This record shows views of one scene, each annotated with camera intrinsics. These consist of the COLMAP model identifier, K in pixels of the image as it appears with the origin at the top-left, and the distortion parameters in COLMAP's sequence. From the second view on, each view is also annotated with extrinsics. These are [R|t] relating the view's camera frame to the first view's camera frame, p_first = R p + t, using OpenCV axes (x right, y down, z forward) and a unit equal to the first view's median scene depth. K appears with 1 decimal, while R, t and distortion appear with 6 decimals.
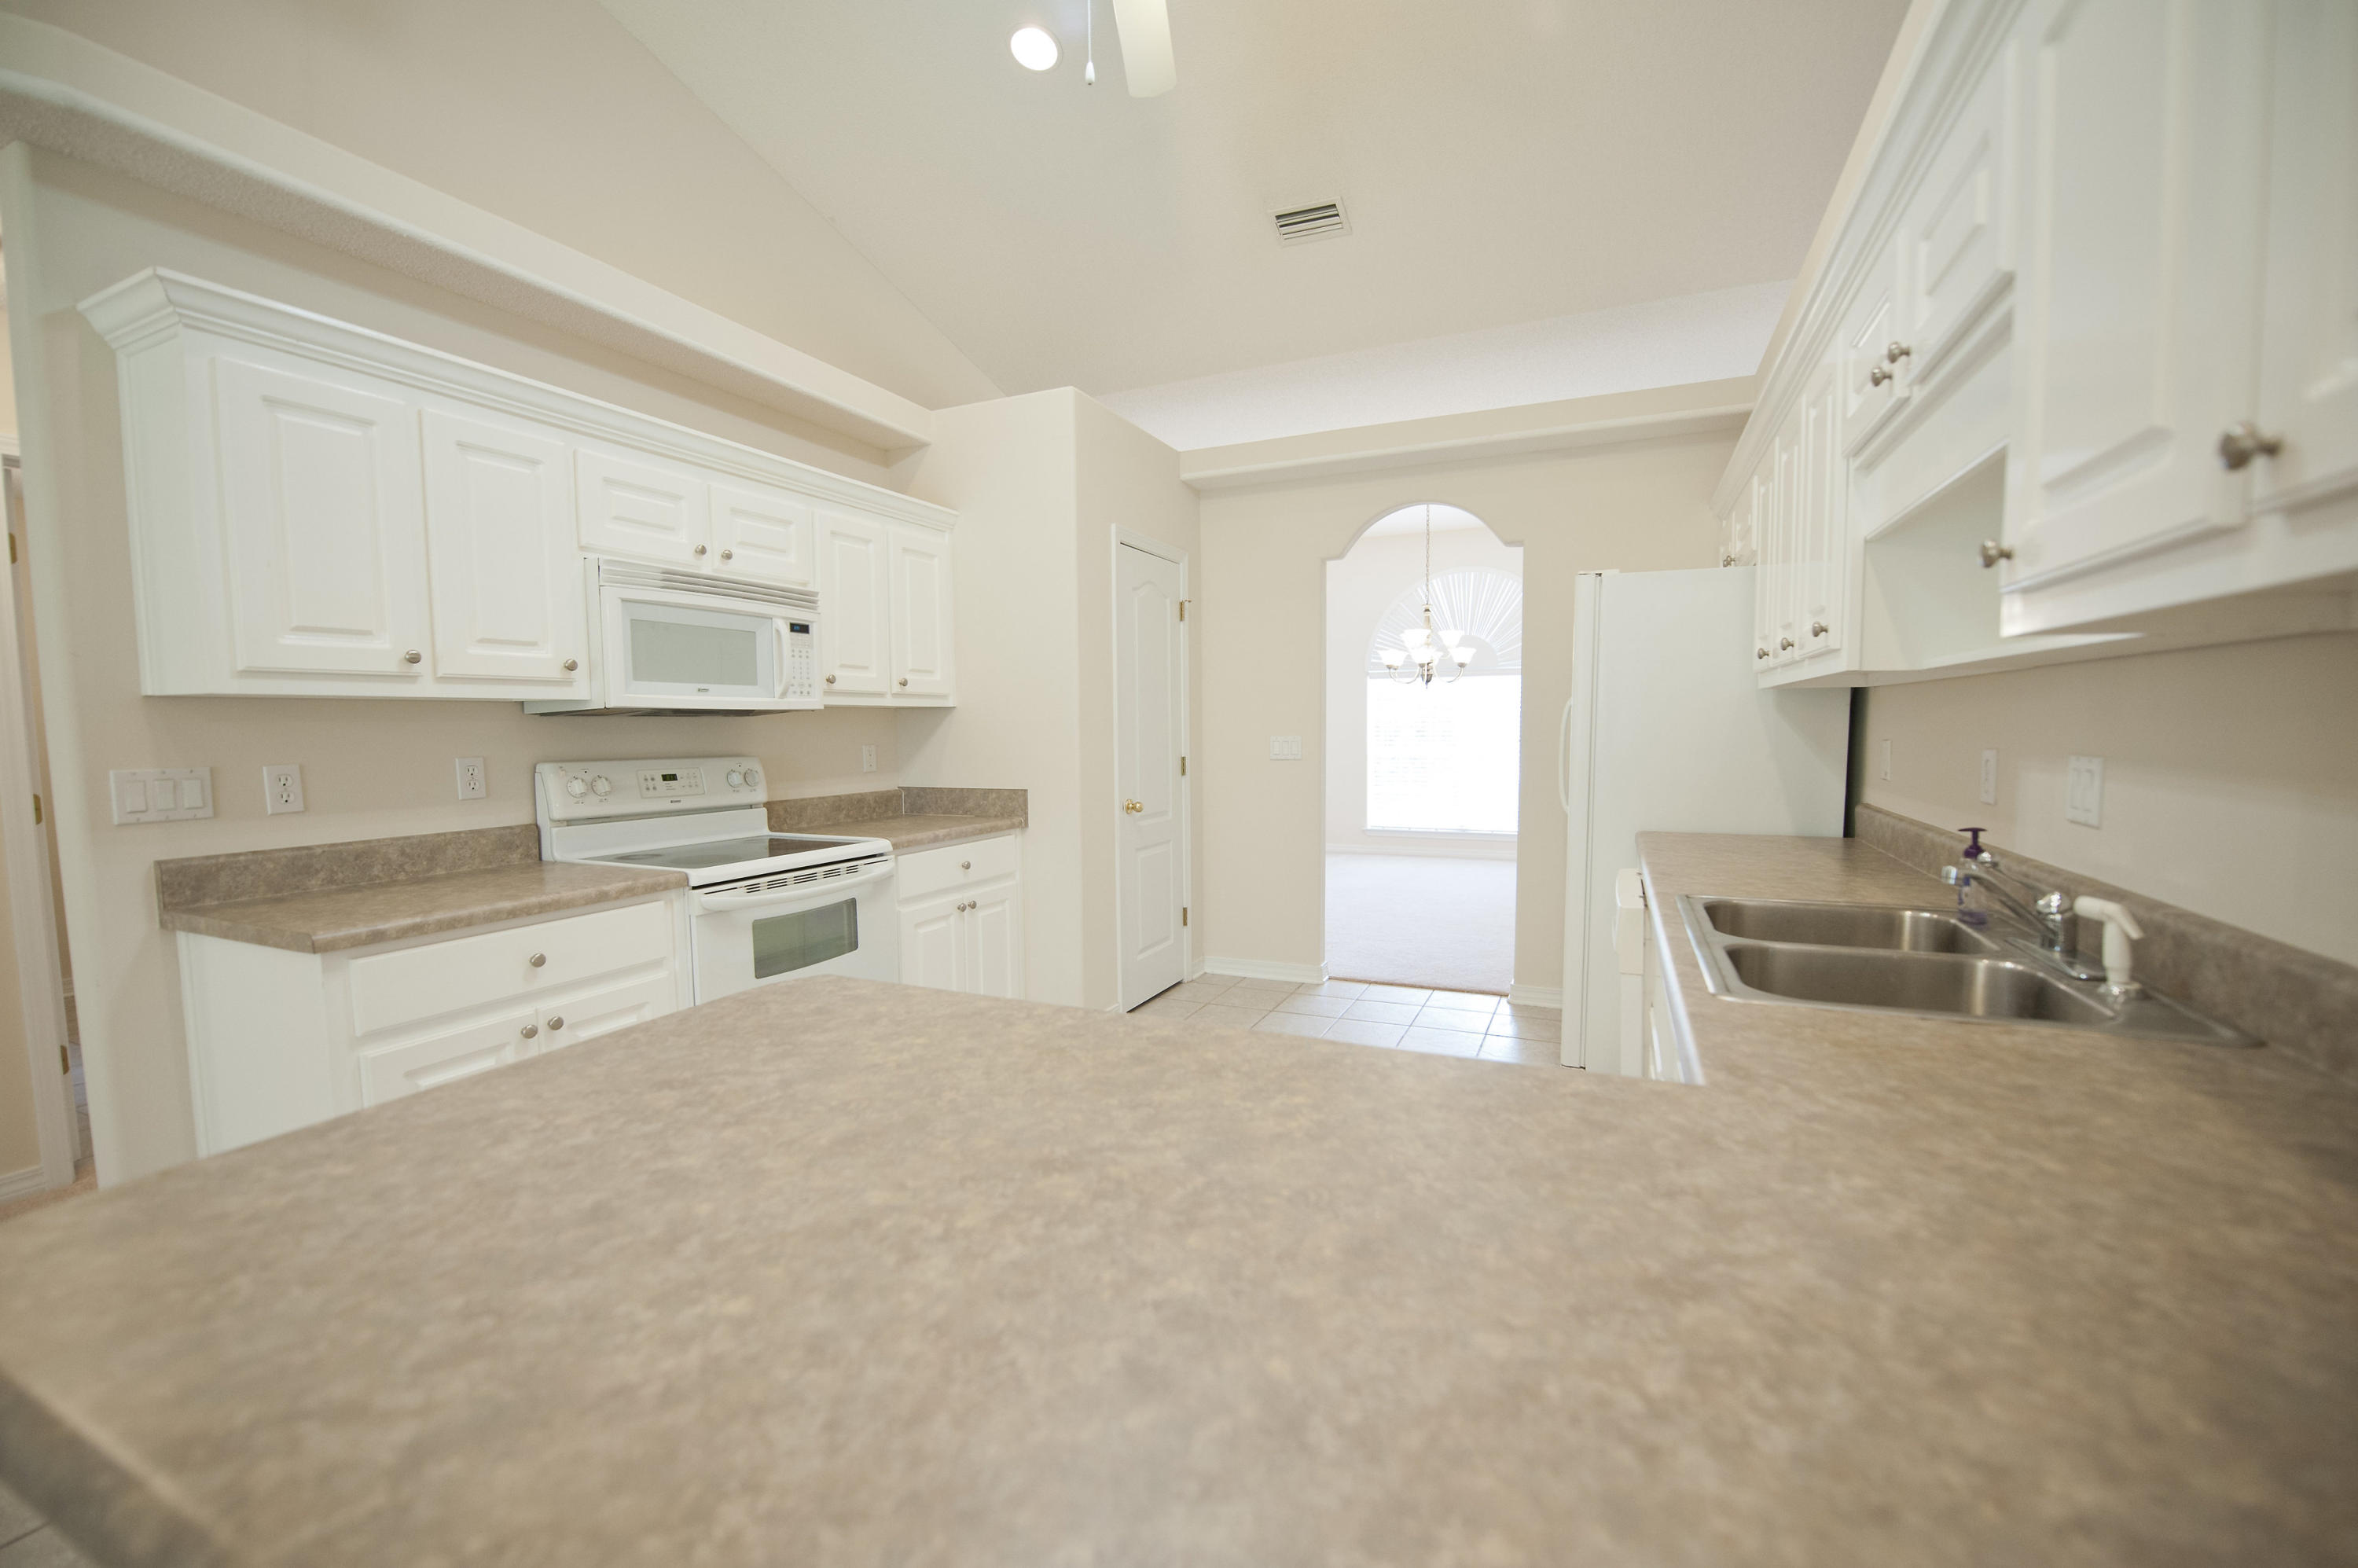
lens RADIAL K [[953.1, 0, 1185.2], [0, 953.1, 800.3], [0, 0, 1]] dist [-0.013551, -0.003586]
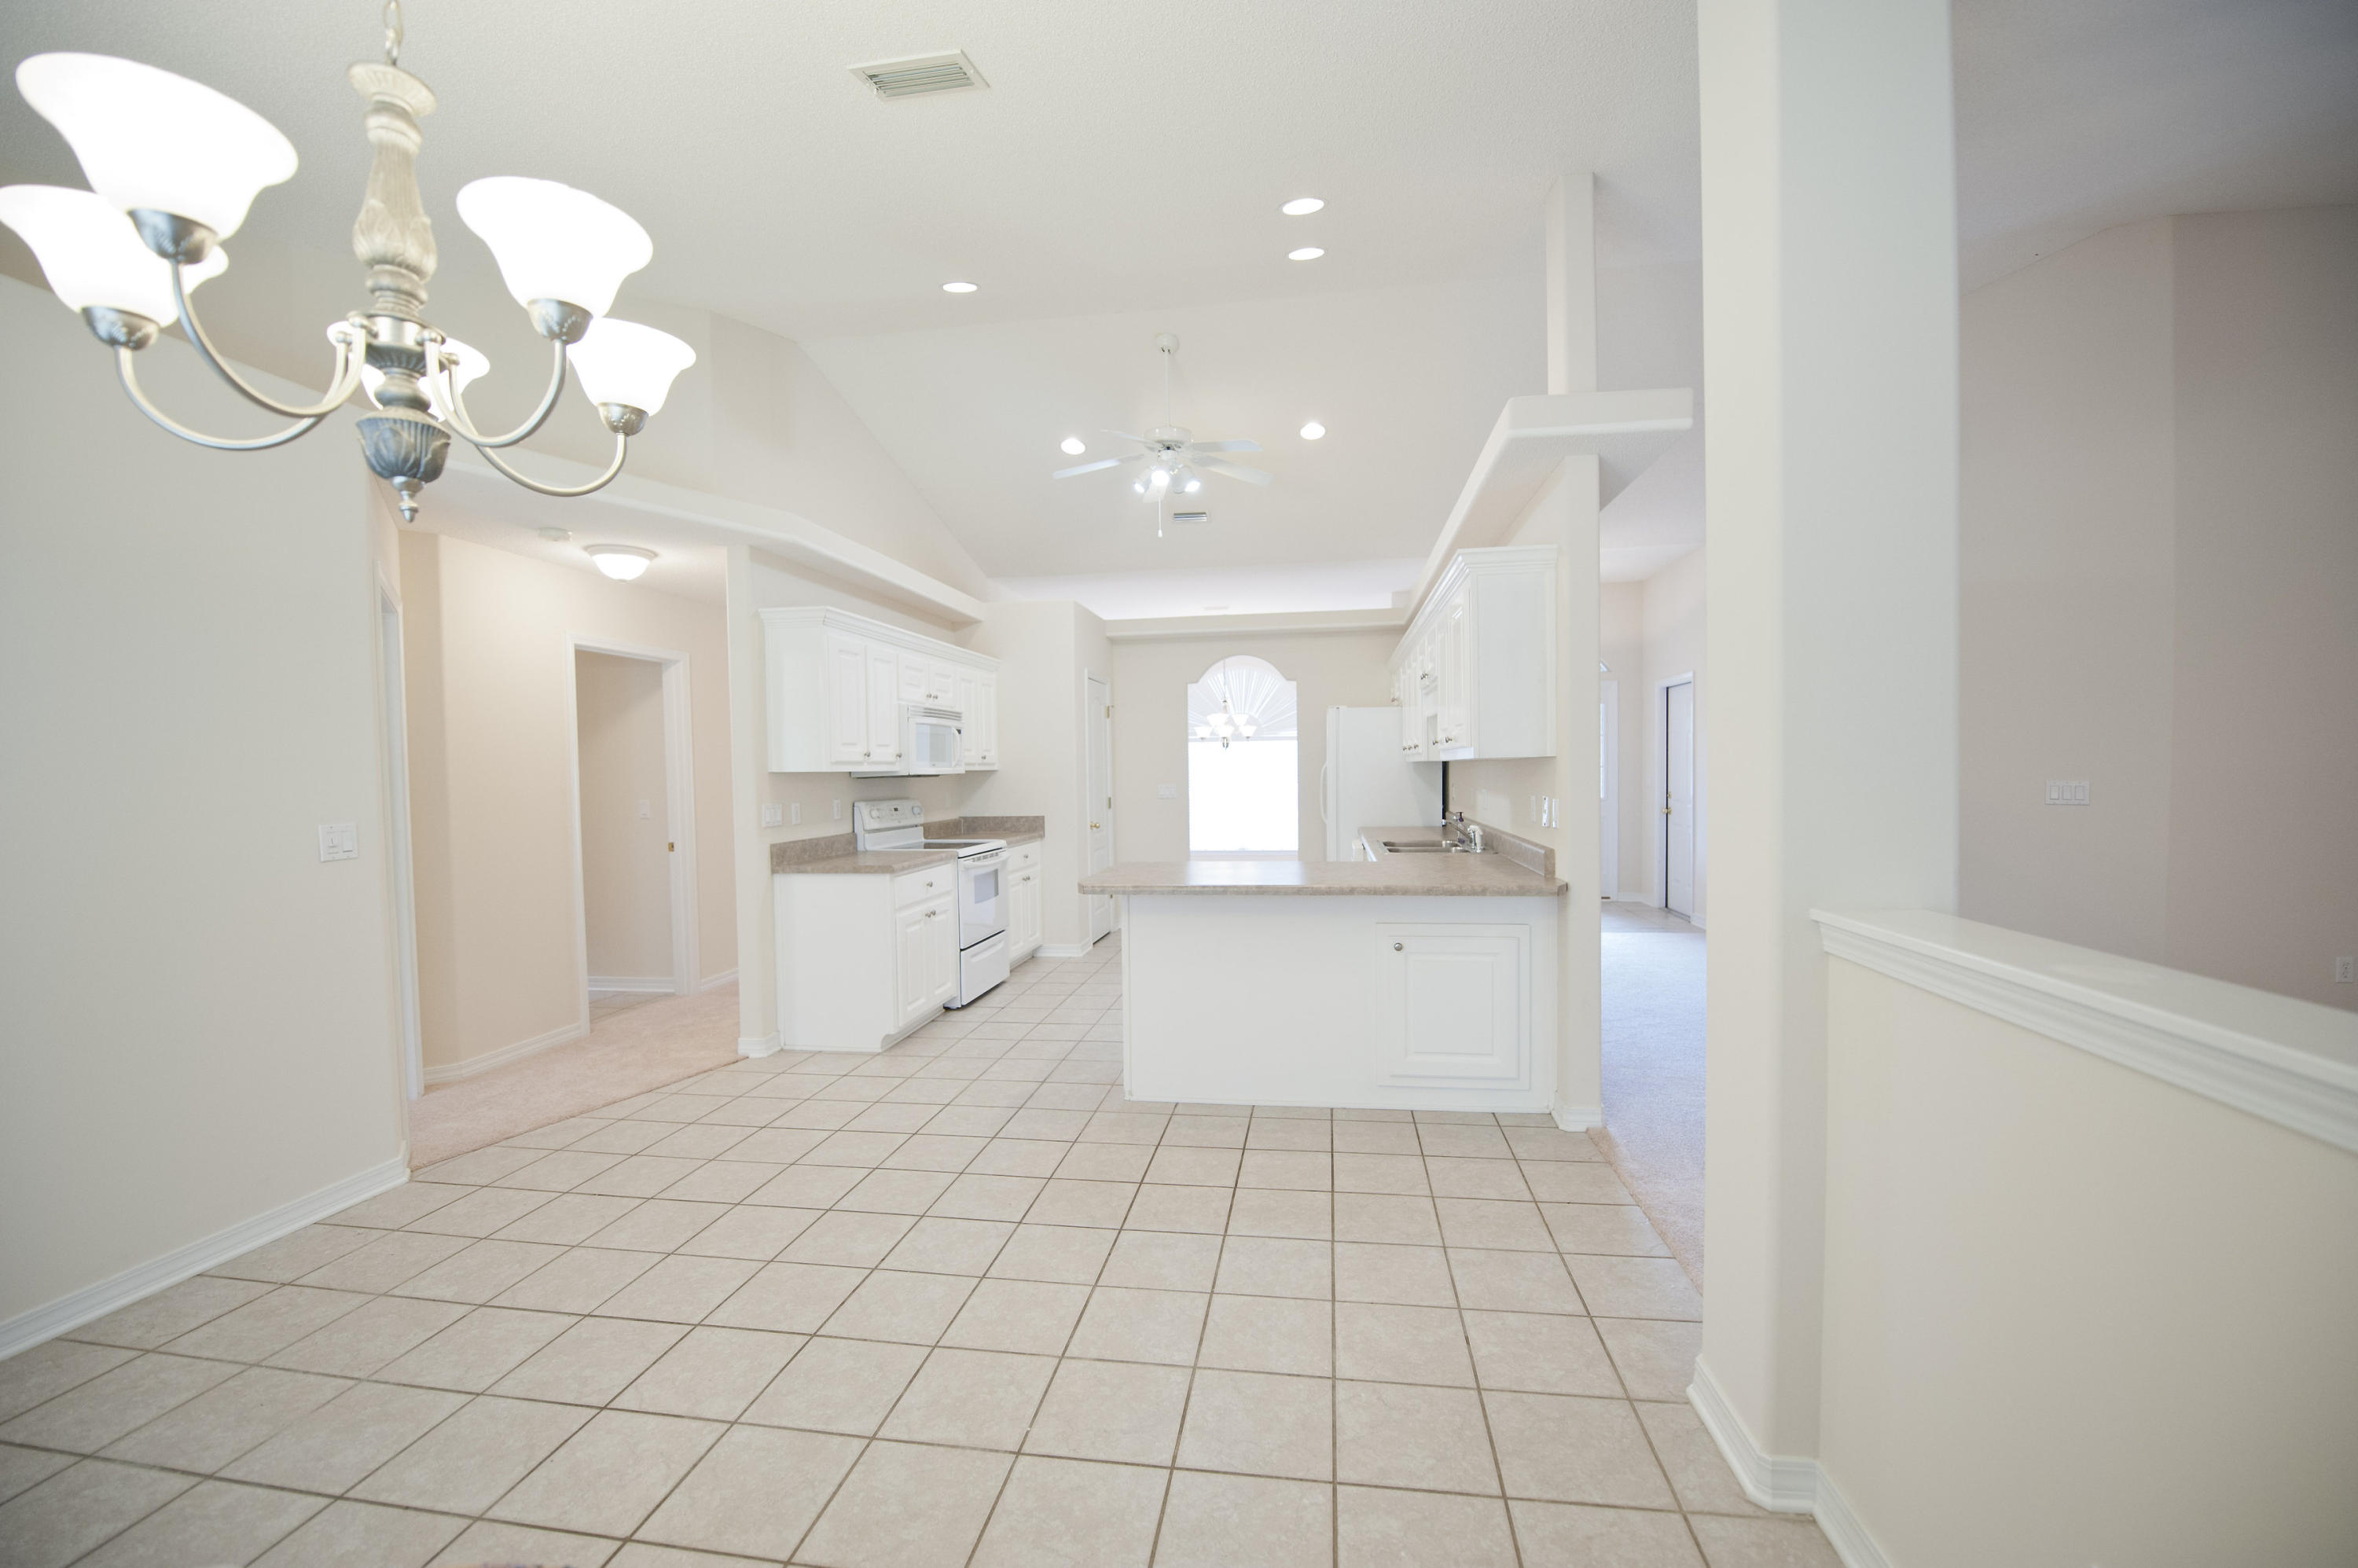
lens RADIAL K [[937.4, 0, 1184.0], [0, 937.4, 798.3], [0, 0, 1]] dist [-0.017638, -0.000500]
pose [[0.964230, -0.014427, 0.264674, -0.520807], [0.028107, 0.998453, -0.047971, 0.065133], [-0.263573, 0.053694, 0.963144, -1.052122]]
